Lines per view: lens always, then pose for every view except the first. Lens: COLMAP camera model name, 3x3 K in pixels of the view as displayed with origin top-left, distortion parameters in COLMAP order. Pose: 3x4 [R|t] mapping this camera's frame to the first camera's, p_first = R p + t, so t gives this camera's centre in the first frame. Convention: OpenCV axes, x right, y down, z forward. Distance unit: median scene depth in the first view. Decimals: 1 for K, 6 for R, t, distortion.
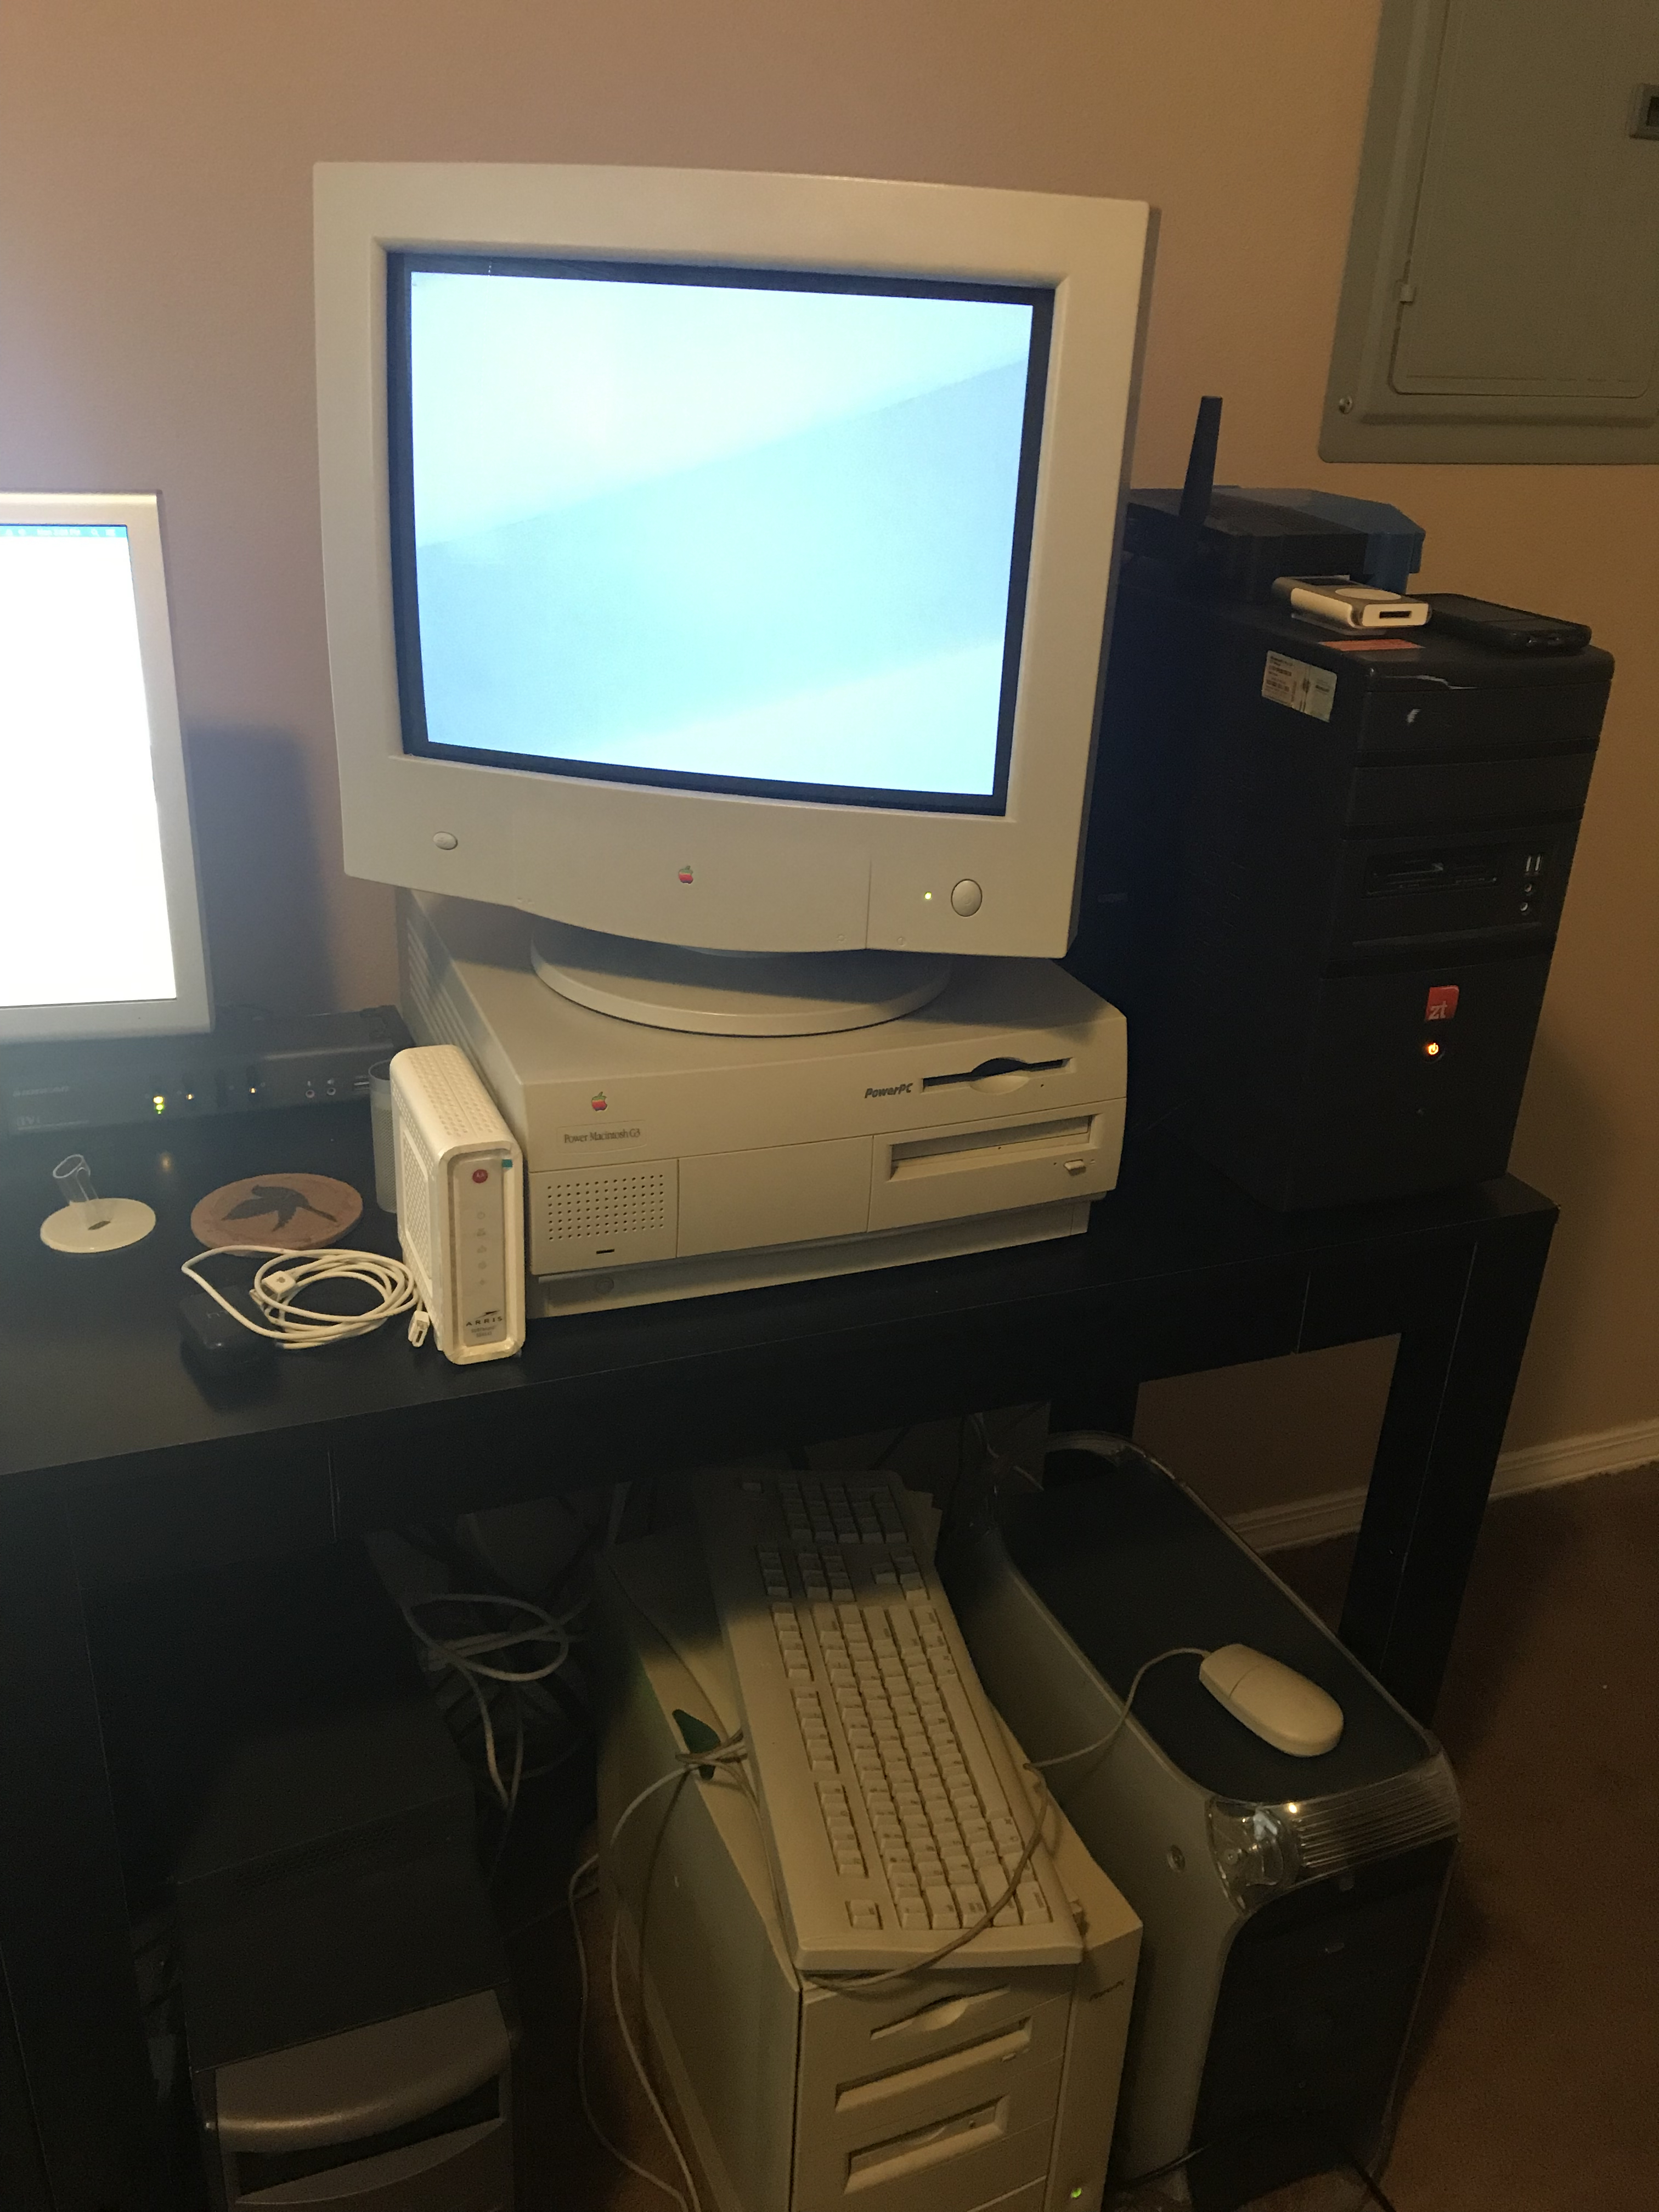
lens RADIAL K [[1731.6, 0, 829.5], [0, 1731.6, 1106.0], [0, 0, 1]] dist [-0.003448, -0.002796]
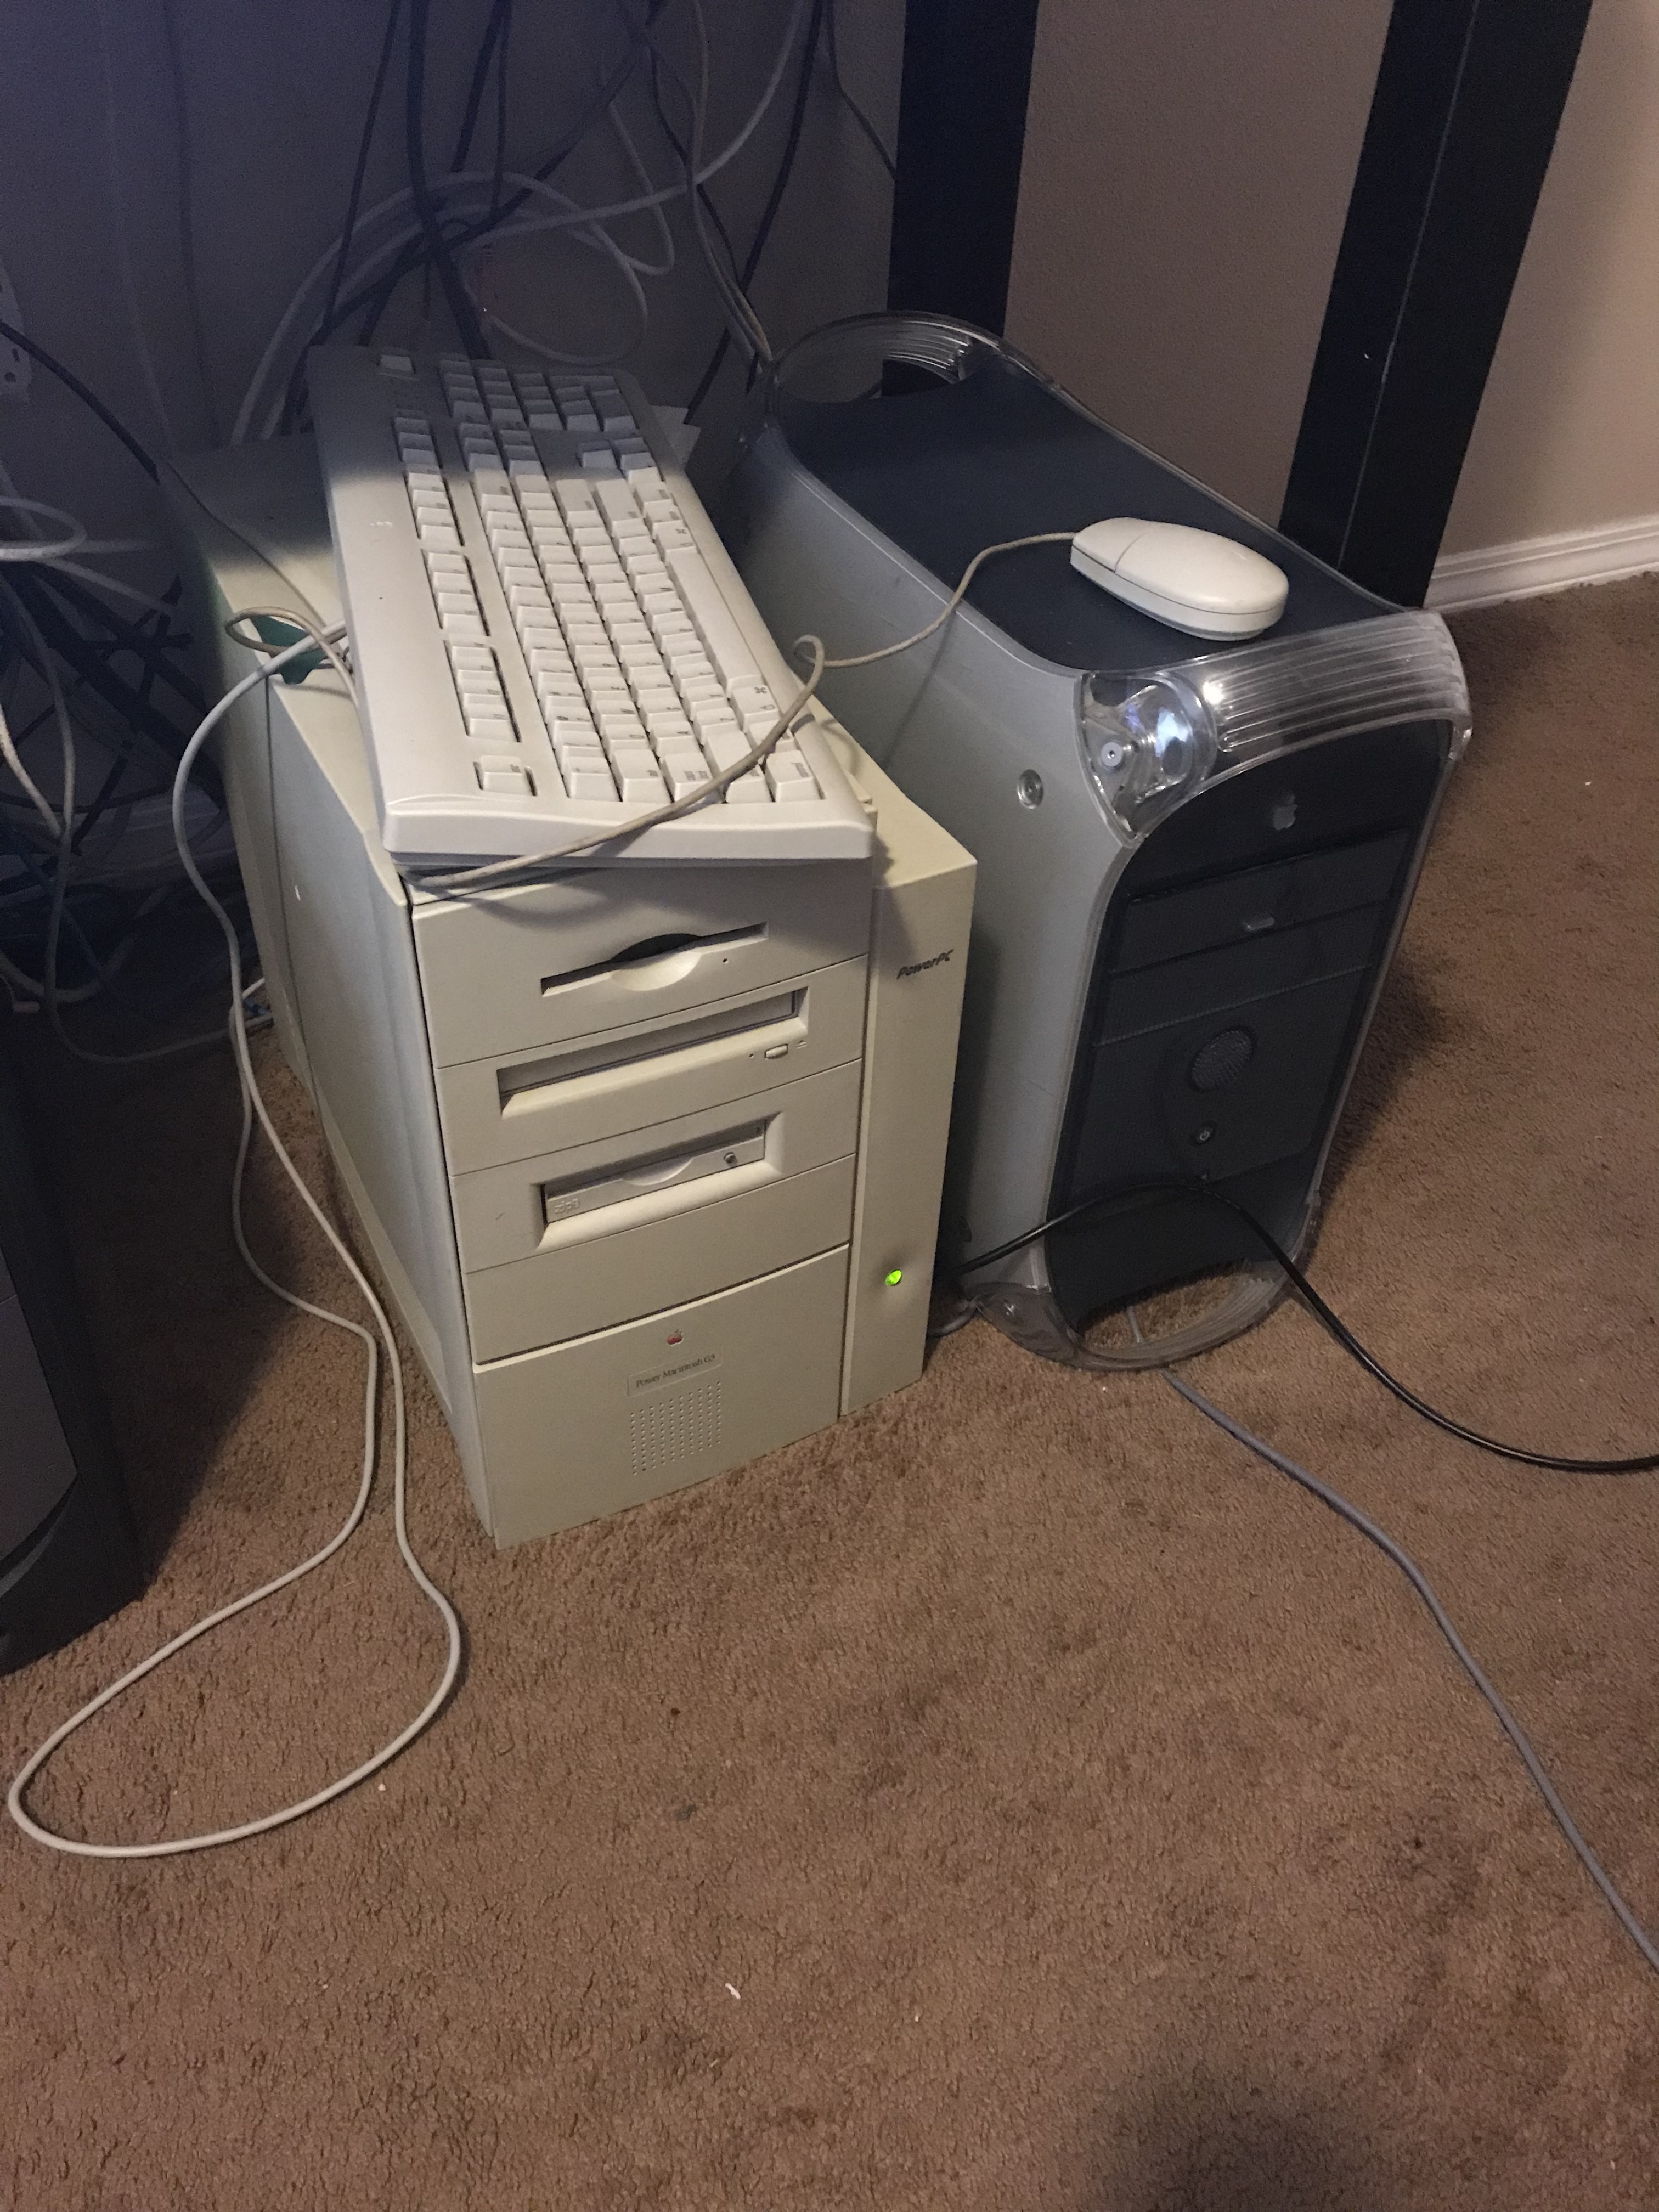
lens RADIAL K [[1731.6, 0, 829.5], [0, 1731.6, 1106.0], [0, 0, 1]] dist [-0.003448, -0.002796]
pose [[0.997769, -0.045759, 0.048609, 0.096575], [0.029191, 0.953878, 0.298772, 0.393209], [-0.060039, -0.296686, 0.953086, 0.379835]]
